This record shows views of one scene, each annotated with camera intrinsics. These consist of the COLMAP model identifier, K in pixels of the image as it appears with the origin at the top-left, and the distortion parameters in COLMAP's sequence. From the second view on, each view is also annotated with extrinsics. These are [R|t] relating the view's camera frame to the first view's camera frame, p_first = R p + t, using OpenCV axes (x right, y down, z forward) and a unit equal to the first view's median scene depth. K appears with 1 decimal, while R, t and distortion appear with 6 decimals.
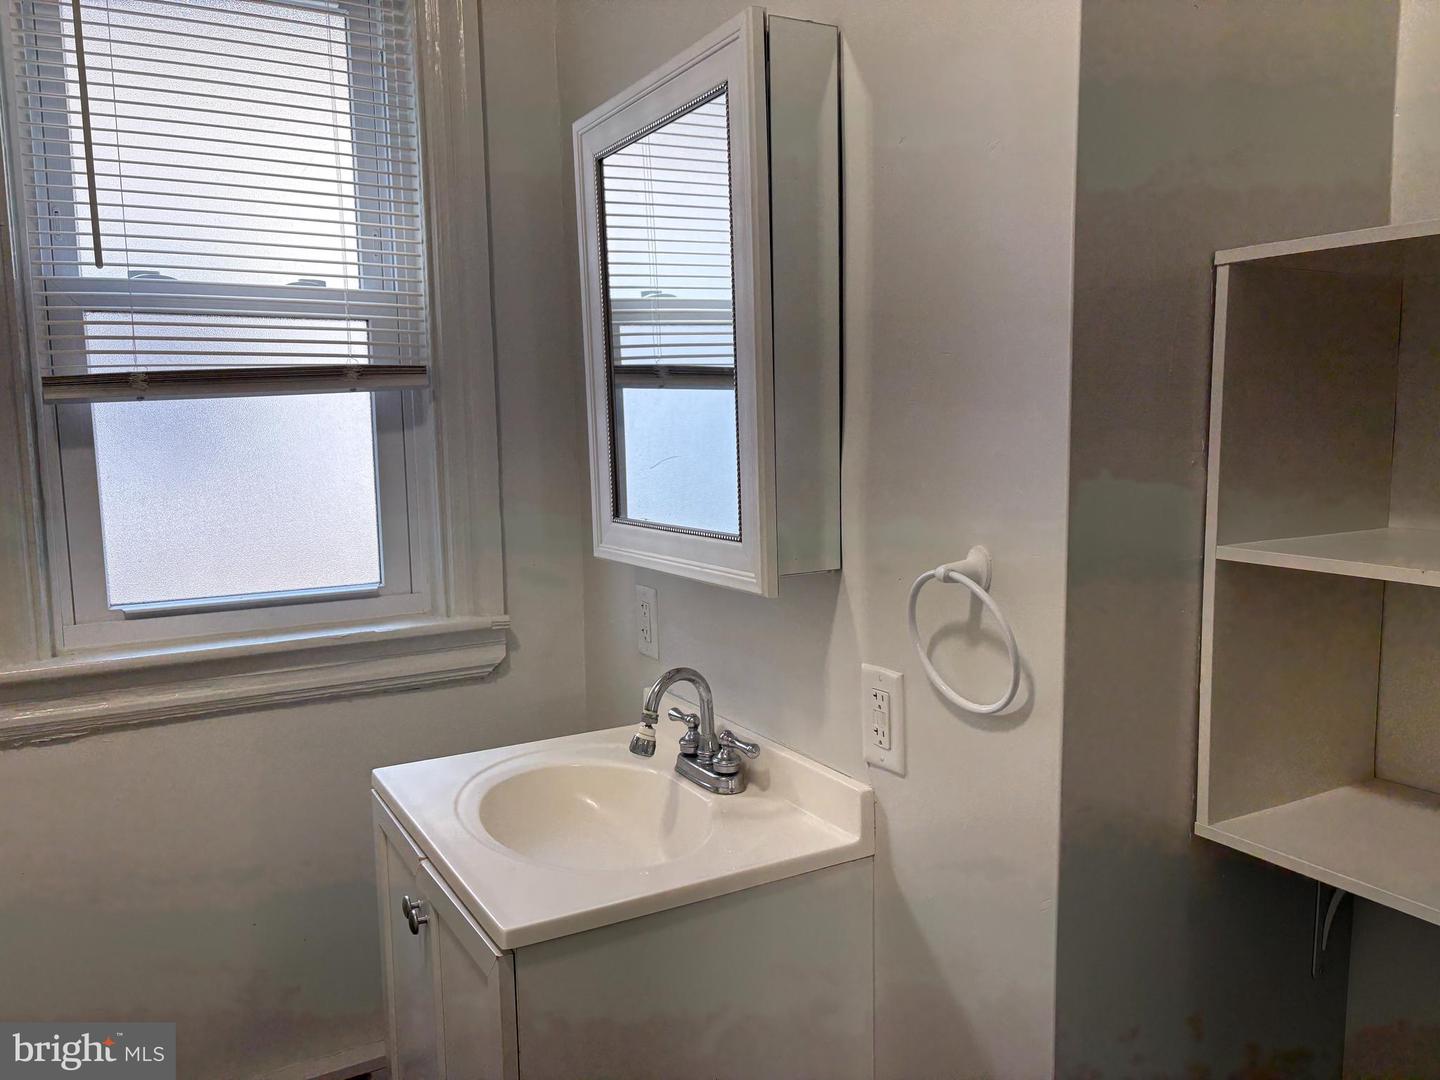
lens RADIAL K [[1130.4, 0, 720.0], [0, 1130.4, 540.0], [0, 0, 1]] dist [0.047962, -0.001117]
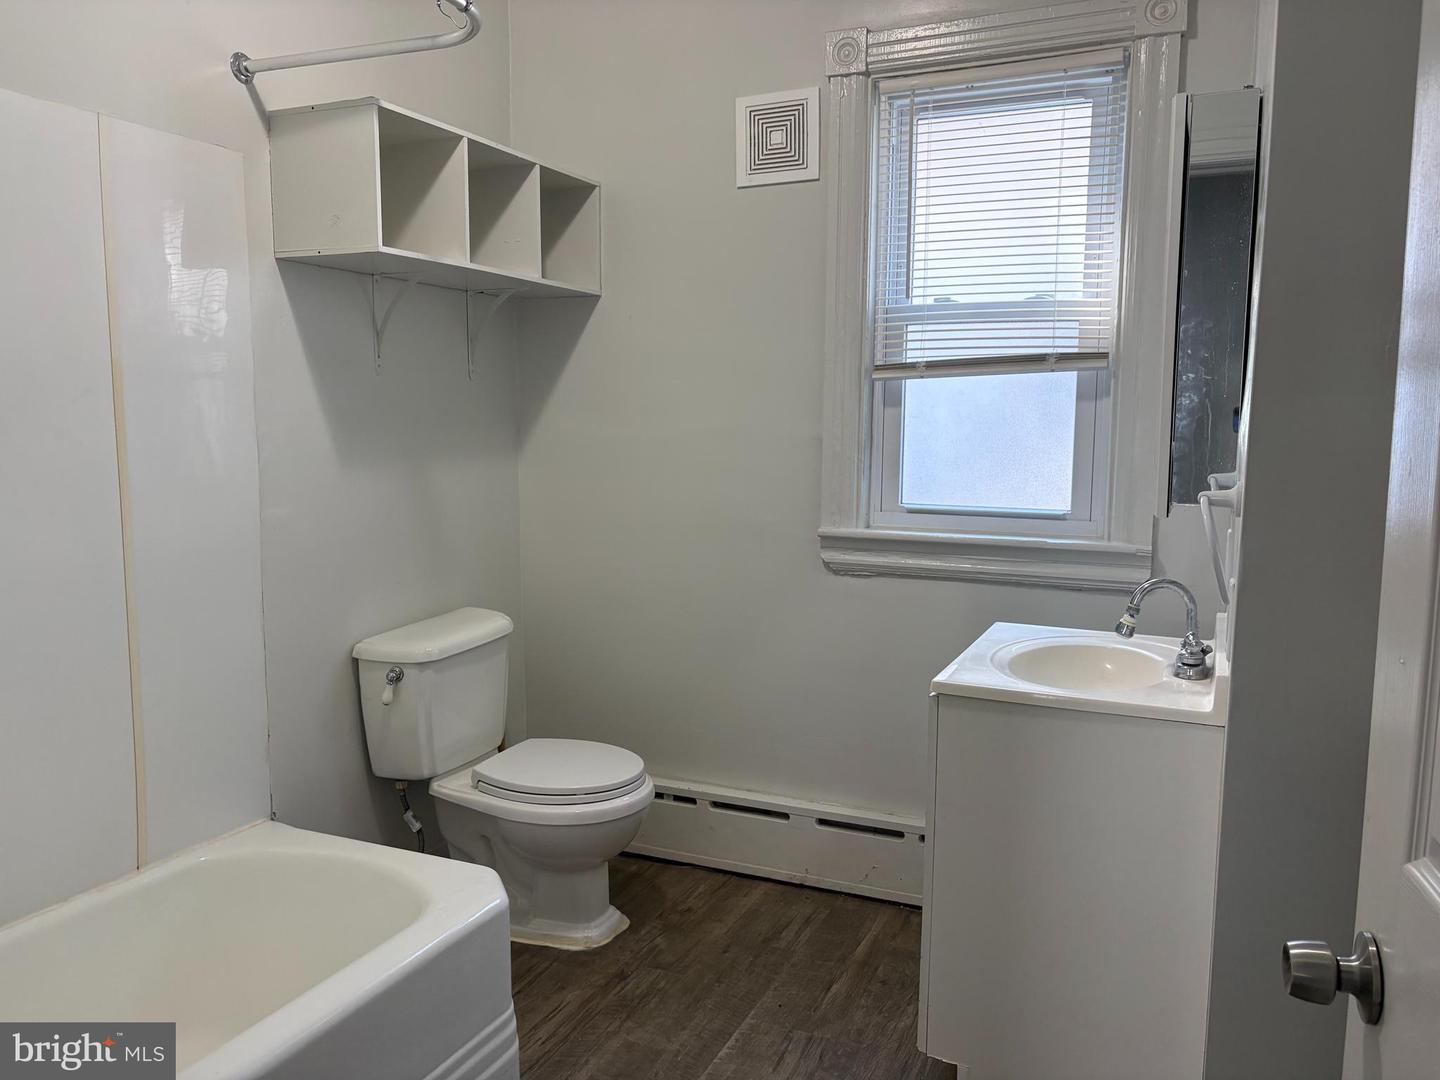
lens RADIAL K [[1078.9, 0, 720.0], [0, 1078.9, 540.0], [0, 0, 1]] dist [0.040382, -0.039364]
pose [[0.598052, 0.117195, -0.792843, 0.556576], [-0.109850, 0.991901, 0.063758, 0.039607], [0.793894, 0.048964, 0.606082, -0.150977]]
